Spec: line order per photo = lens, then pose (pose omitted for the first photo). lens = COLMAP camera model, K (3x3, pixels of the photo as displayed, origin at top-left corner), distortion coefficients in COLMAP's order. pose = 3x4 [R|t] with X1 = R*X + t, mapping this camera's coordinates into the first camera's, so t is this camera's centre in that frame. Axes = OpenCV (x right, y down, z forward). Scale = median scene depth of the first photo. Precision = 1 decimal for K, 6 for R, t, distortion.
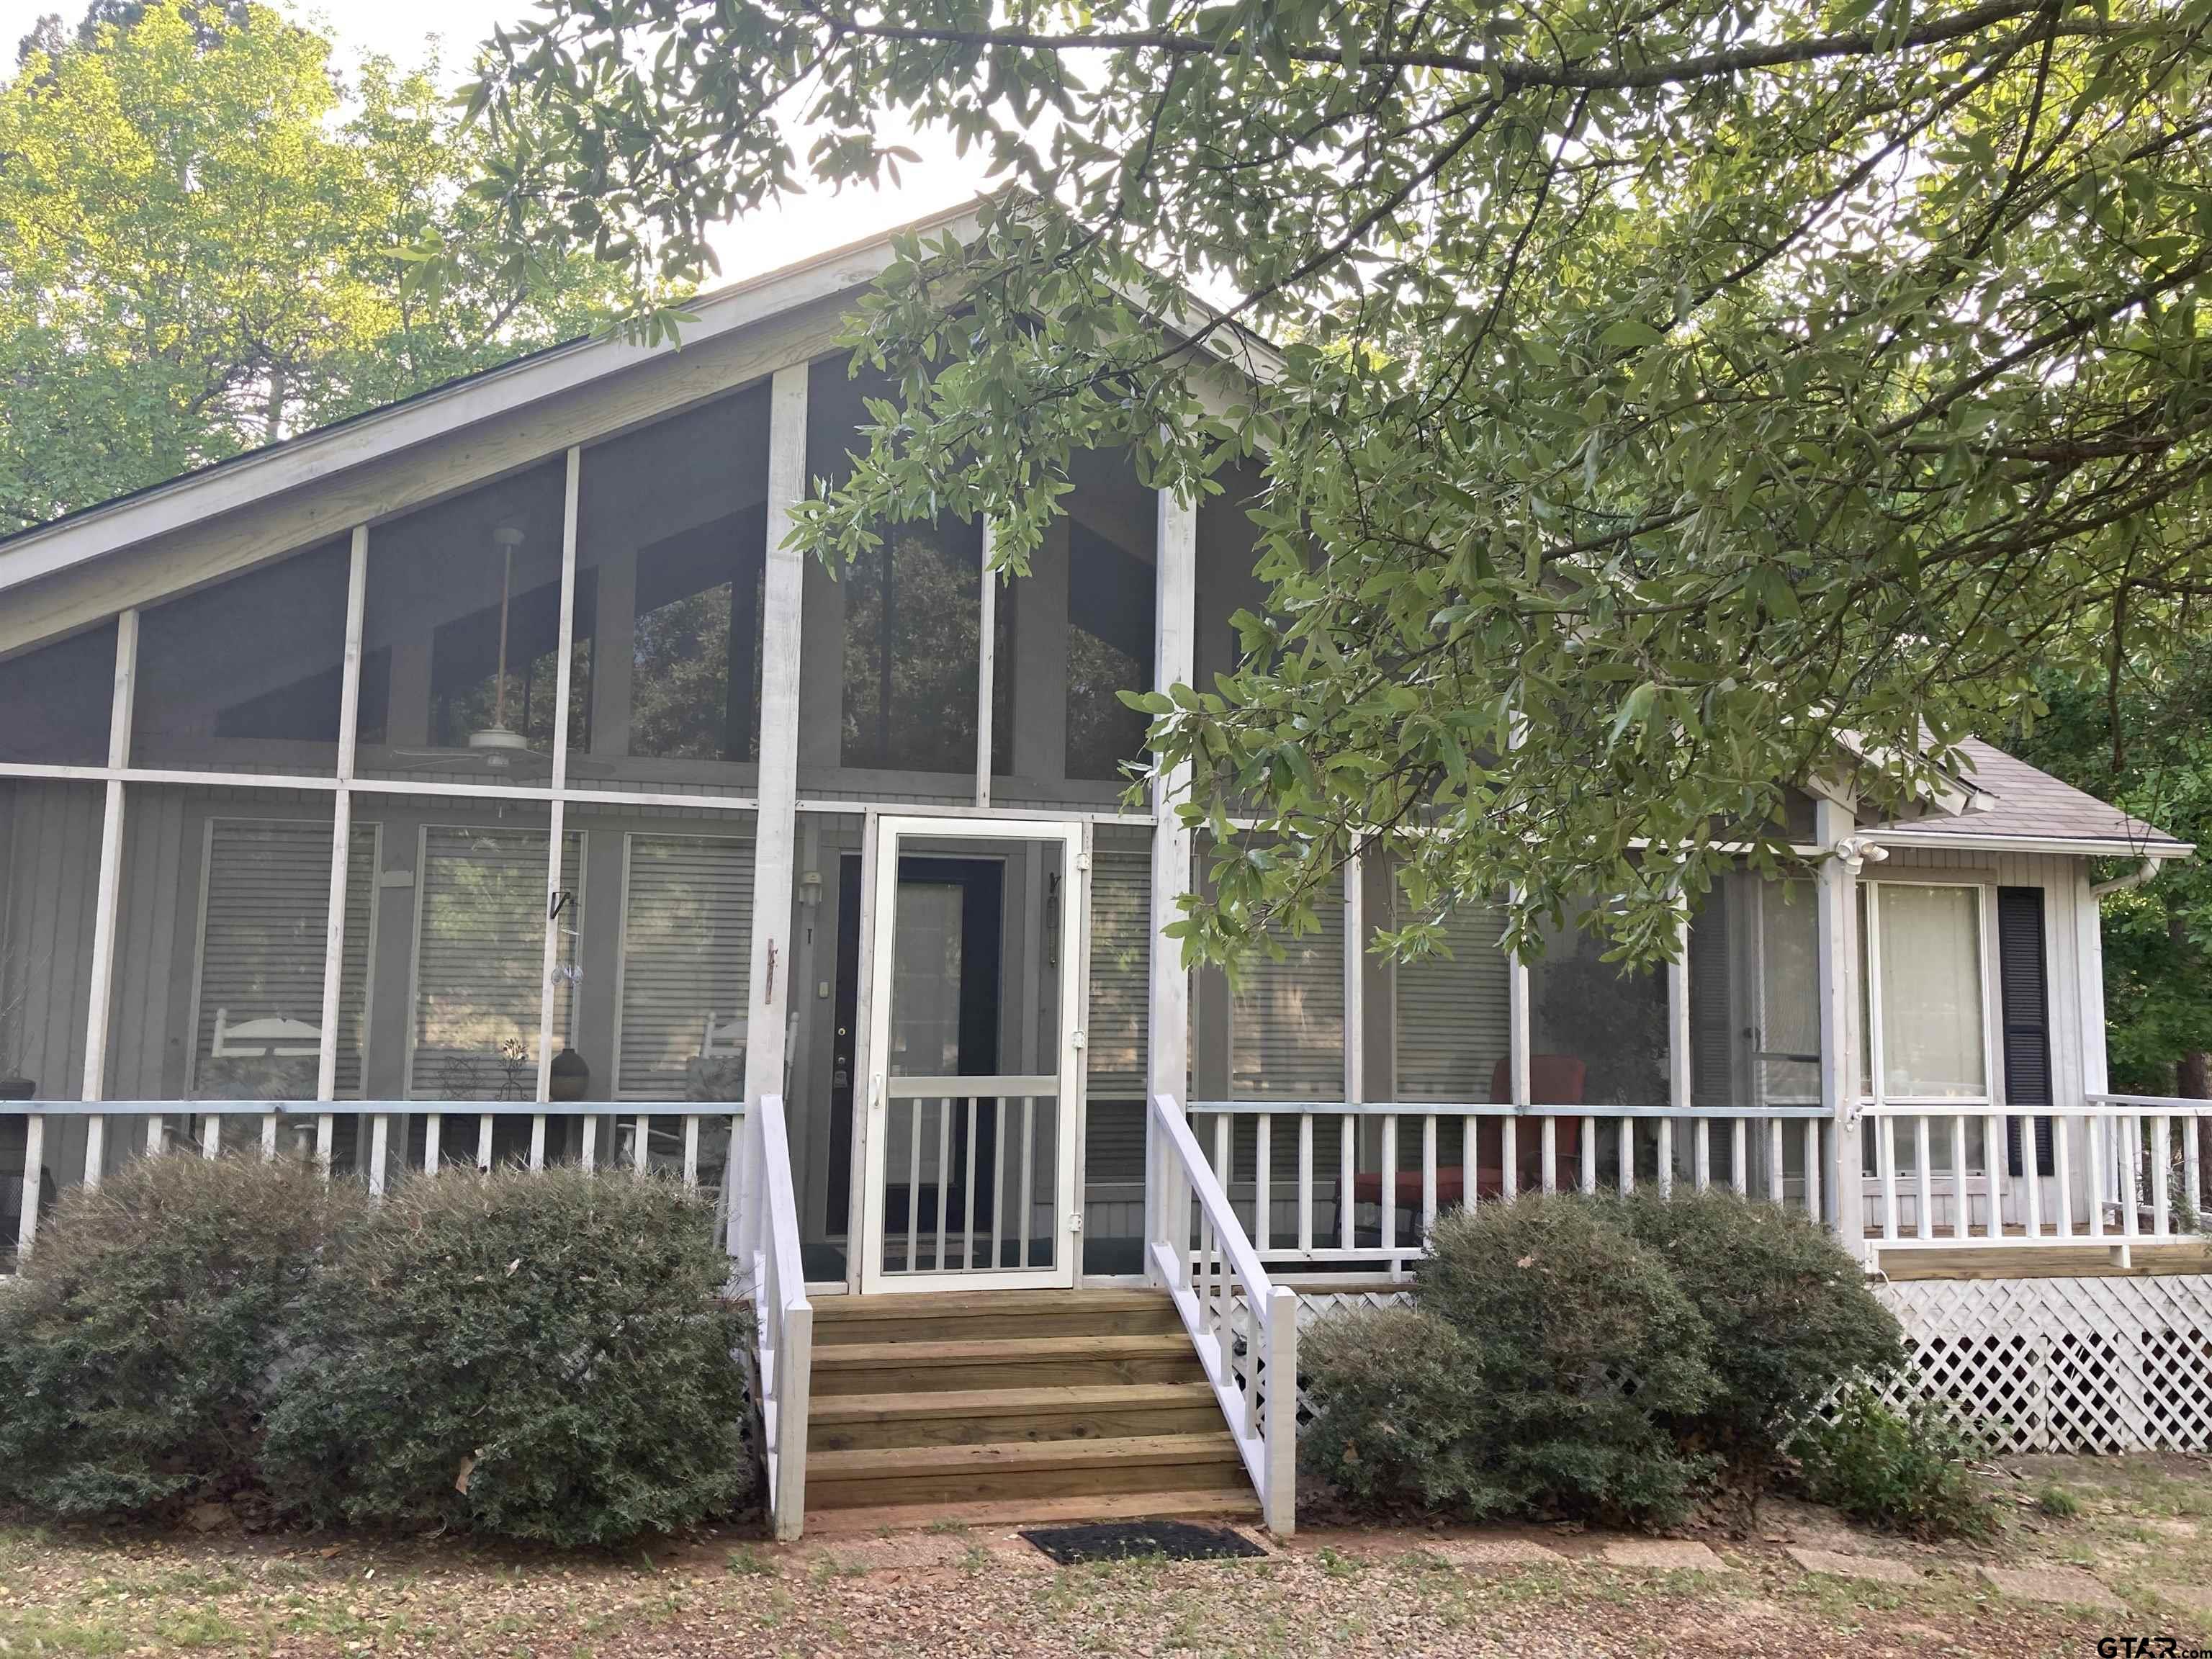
lens RADIAL K [[1810.6, 0, 1124.0], [0, 1810.6, 819.5], [0, 0, 1]] dist [0.014156, -0.006660]
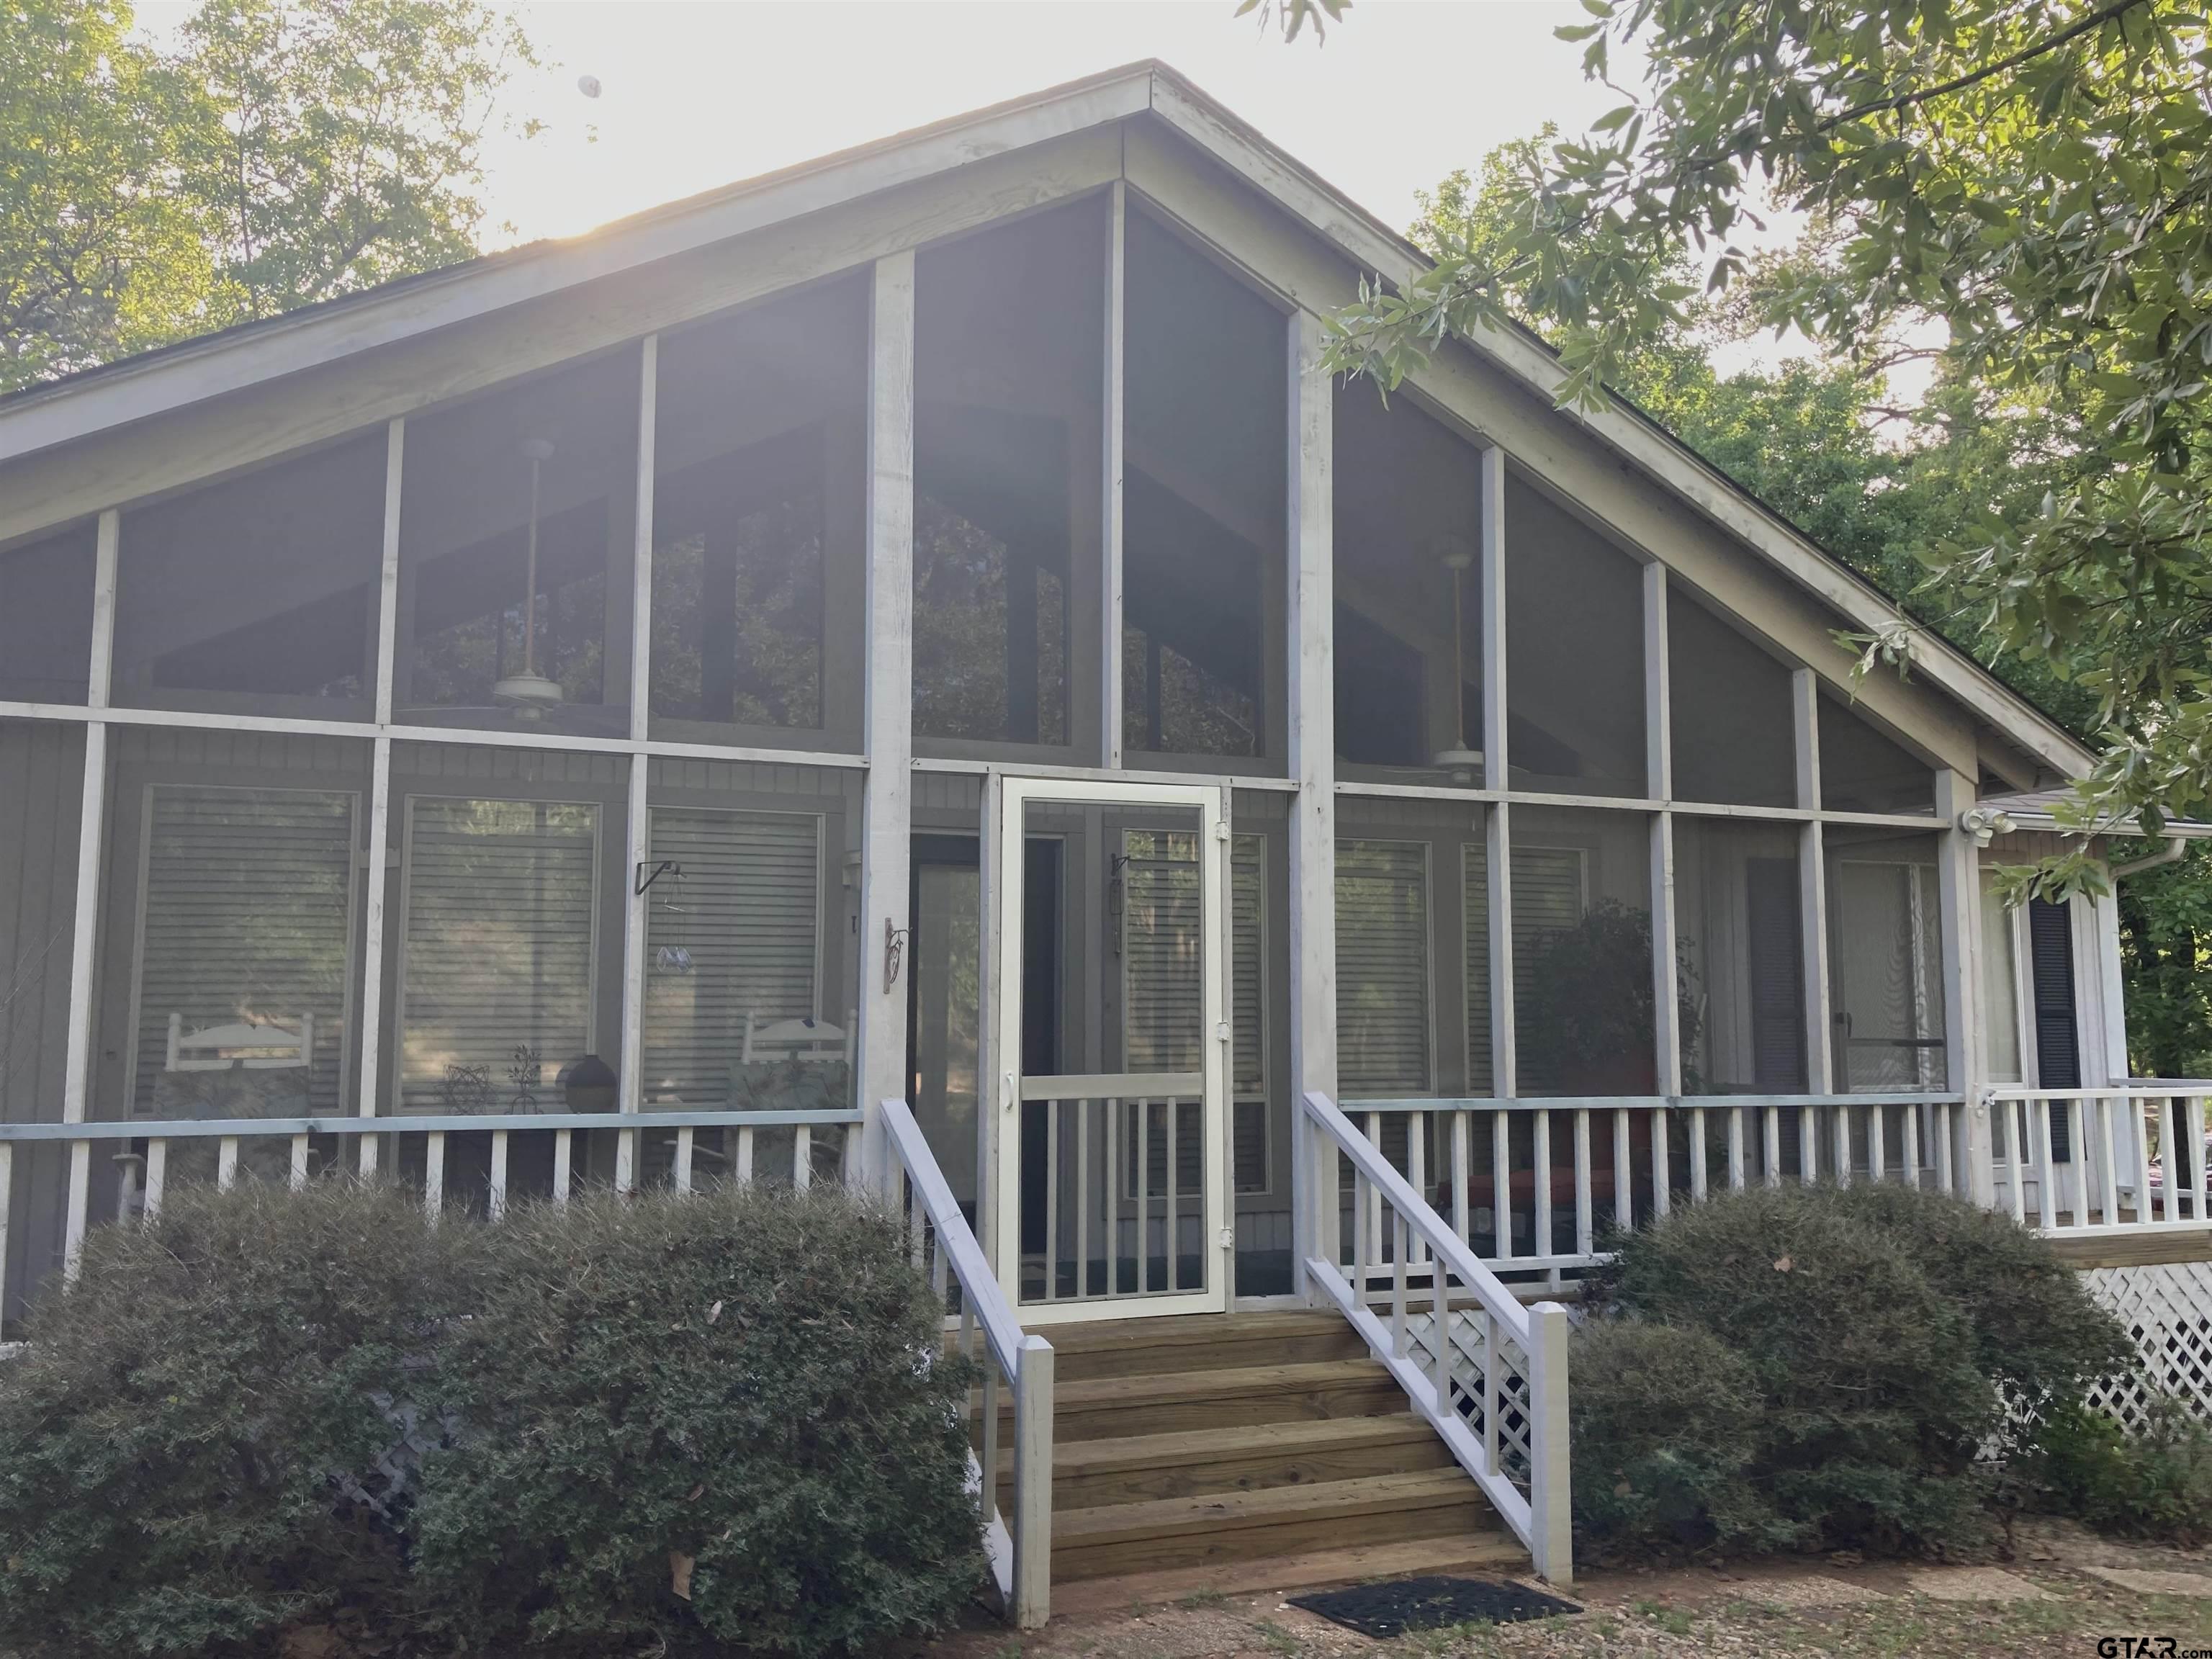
lens RADIAL K [[1810.6, 0, 1127.6], [0, 1810.6, 846.4], [0, 0, 1]] dist [0.014156, -0.006660]
pose [[0.990974, -0.003094, 0.134016, -0.197065], [0.002529, 0.999987, 0.004384, 0.028424], [-0.134028, -0.004006, 0.990969, 0.135562]]
